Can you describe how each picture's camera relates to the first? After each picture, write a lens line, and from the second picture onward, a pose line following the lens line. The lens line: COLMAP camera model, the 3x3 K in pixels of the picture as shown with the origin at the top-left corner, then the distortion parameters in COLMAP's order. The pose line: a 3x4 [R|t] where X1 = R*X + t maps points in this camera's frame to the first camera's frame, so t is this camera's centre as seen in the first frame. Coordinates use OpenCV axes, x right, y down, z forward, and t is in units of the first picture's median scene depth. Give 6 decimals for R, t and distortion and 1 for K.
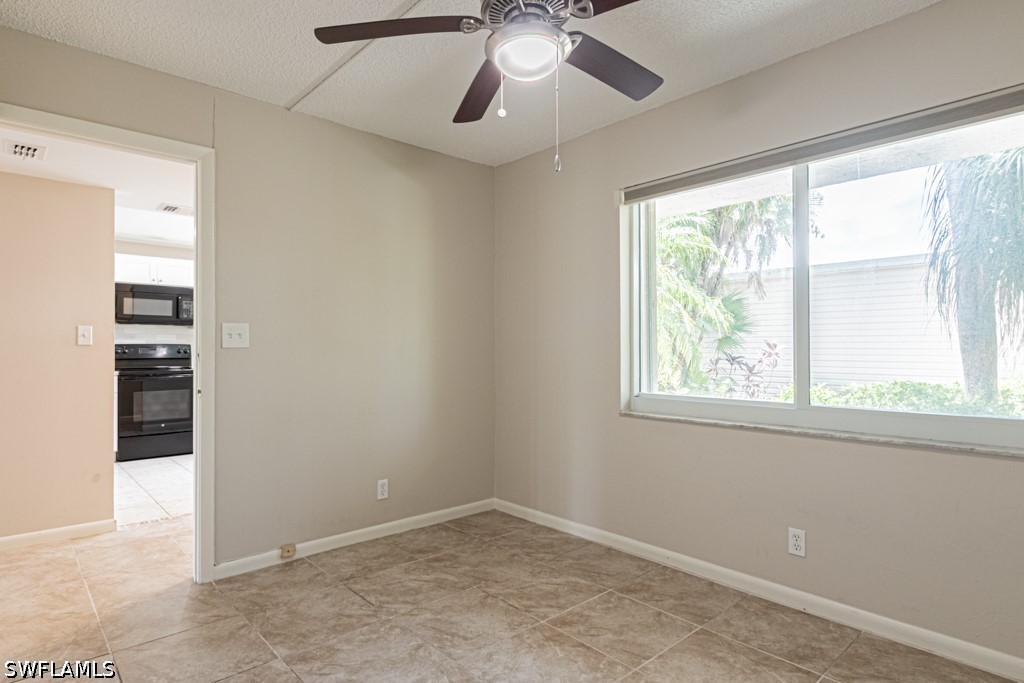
lens RADIAL K [[562.6, 0, 511.2], [0, 562.6, 342.3], [0, 0, 1]] dist [-0.002710, -0.001665]
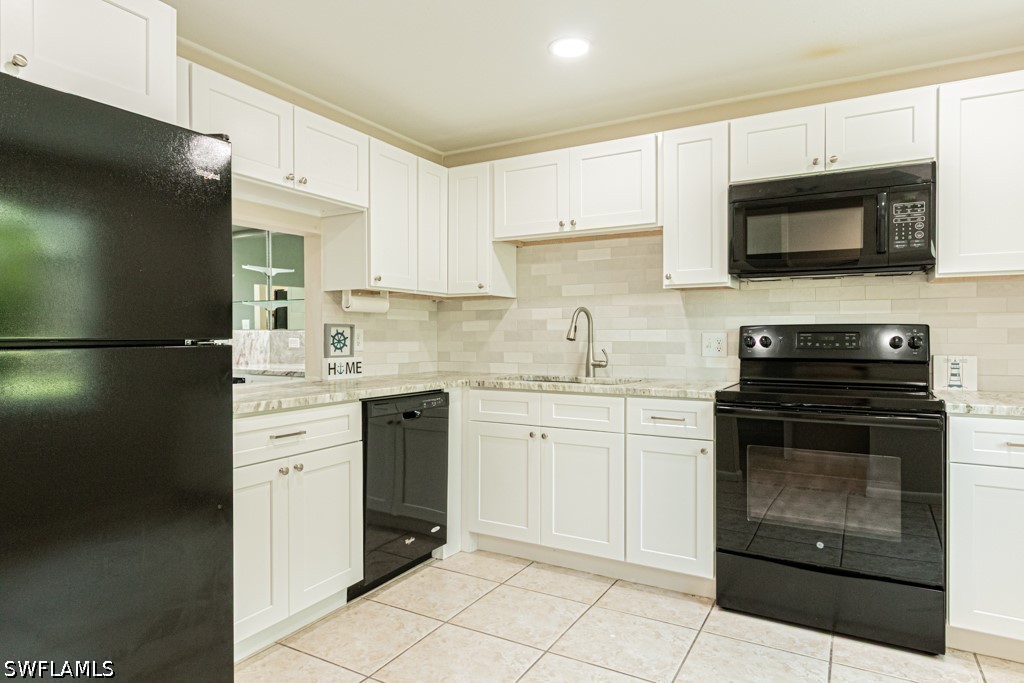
lens RADIAL K [[606.8, 0, 498.0], [0, 606.8, 337.3], [0, 0, 1]] dist [0.002566, -0.000806]
pose [[0.301237, 0.003573, -0.953542, -0.305004], [0.007029, 0.999957, 0.005967, 0.008791], [0.953523, -0.008500, 0.301200, 0.677418]]
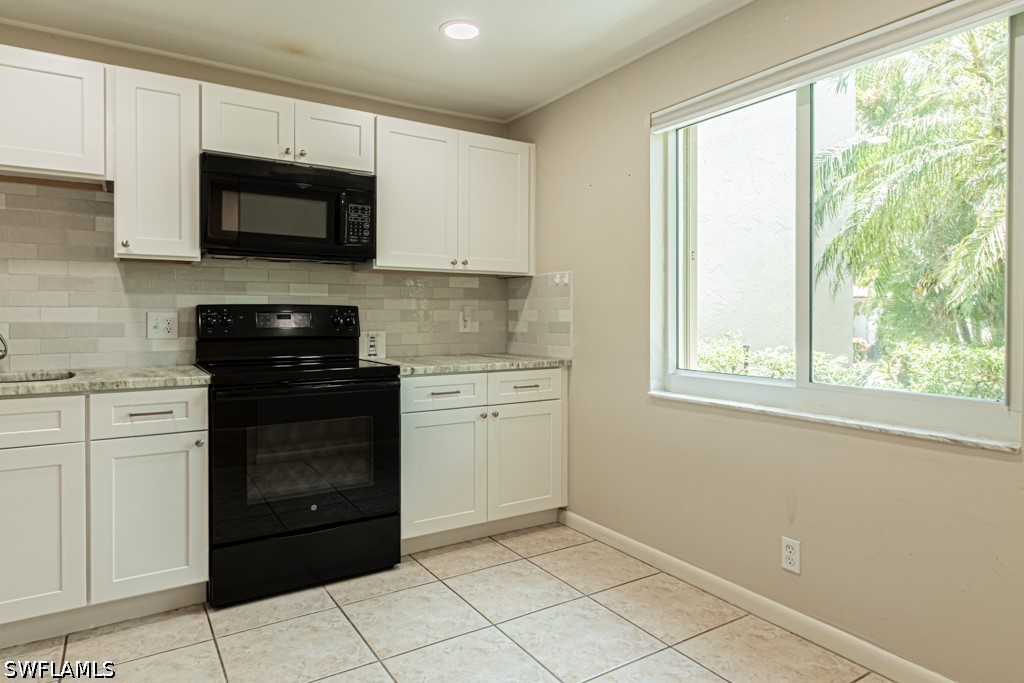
lens RADIAL K [[605.6, 0, 512.8], [0, 605.6, 321.1], [0, 0, 1]] dist [0.002033, 0.000087]
pose [[0.986616, 0.003856, -0.163016, -0.408644], [-0.001043, 0.999849, 0.017339, 0.008078], [0.163058, -0.016937, 0.986471, 0.597714]]
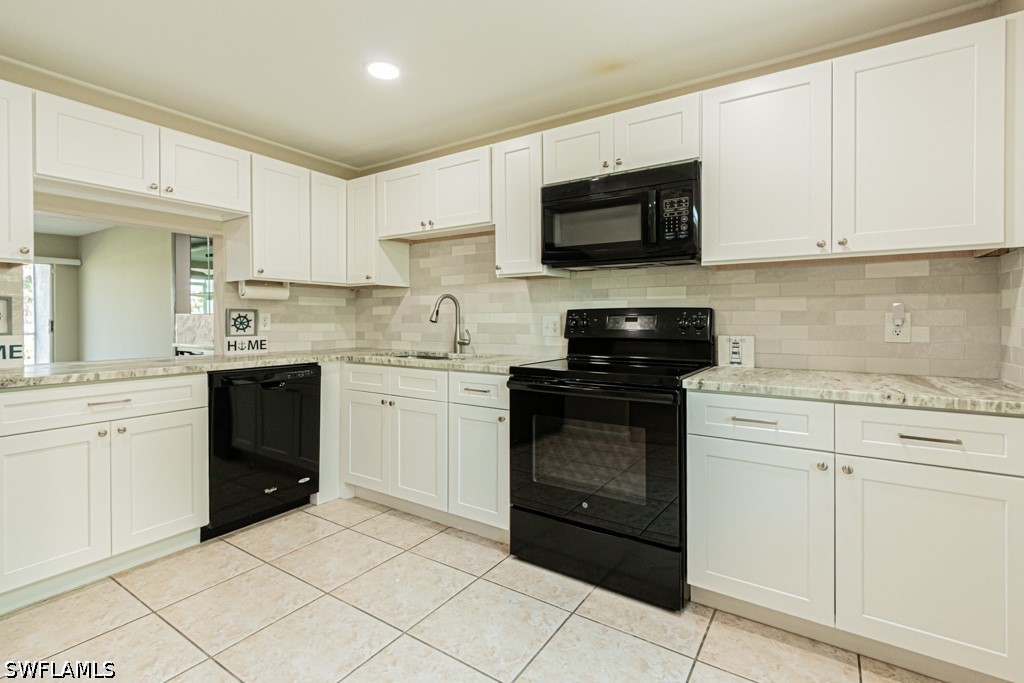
lens RADIAL K [[473.6, 0, 501.0], [0, 473.6, 319.2], [0, 0, 1]] dist [0.002882, 0.000140]
pose [[0.235440, 0.002055, -0.971887, -0.297608], [0.008237, 0.999958, 0.004110, 0.010473], [0.971854, -0.008973, 0.235414, 0.853975]]
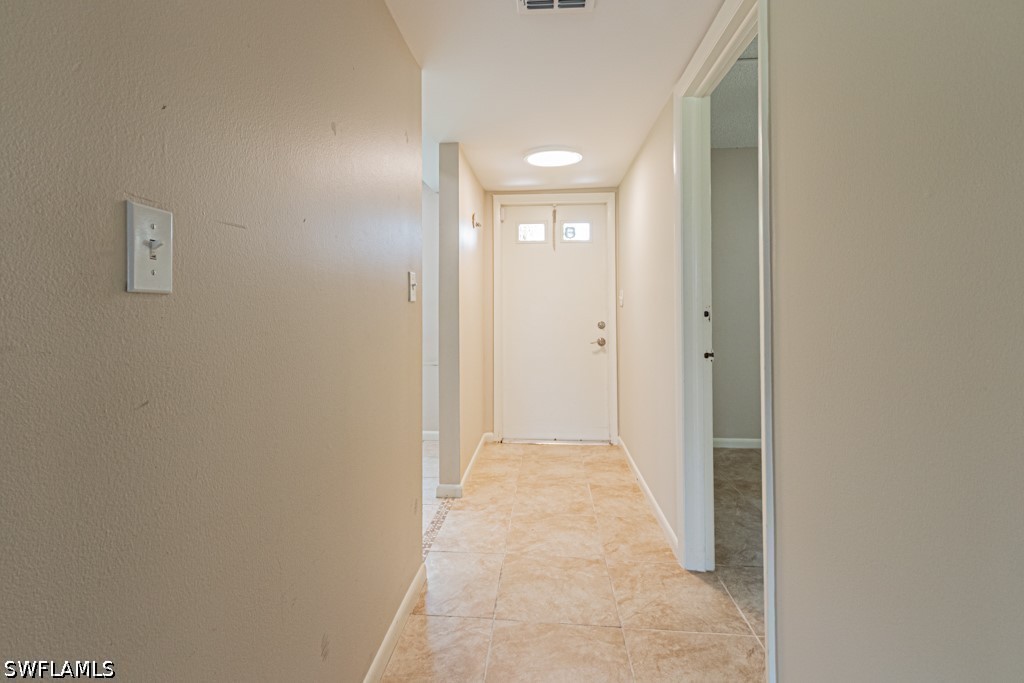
lens RADIAL K [[463.6, 0, 510.0], [0, 463.6, 337.9], [0, 0, 1]] dist [0.003723, -0.000594]
pose [[0.736331, -0.035846, 0.675671, -0.586297], [-0.010281, 0.997888, 0.064144, 0.003456], [-0.676543, -0.054178, 0.734407, 0.312875]]
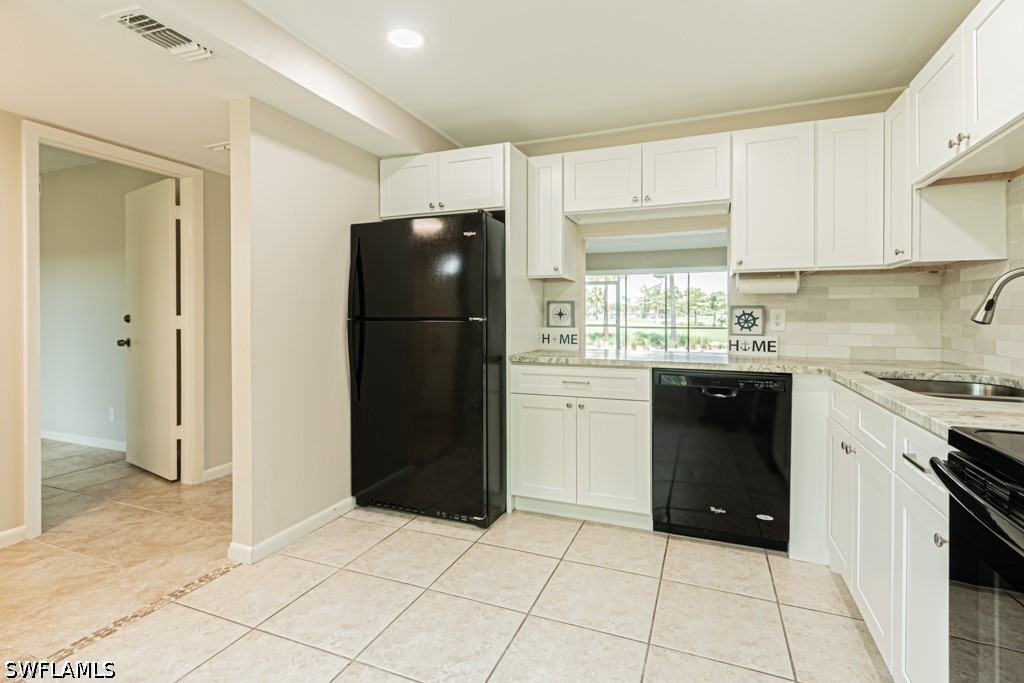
lens RADIAL K [[490.6, 0, 533.1], [0, 490.6, 319.7], [0, 0, 1]] dist [0.003657, 0.001899]
pose [[-0.896061, 0.005534, -0.443896, -0.456961], [0.004965, 0.999985, 0.002443, 0.010873], [0.443903, -0.000015, -0.896075, 1.037848]]
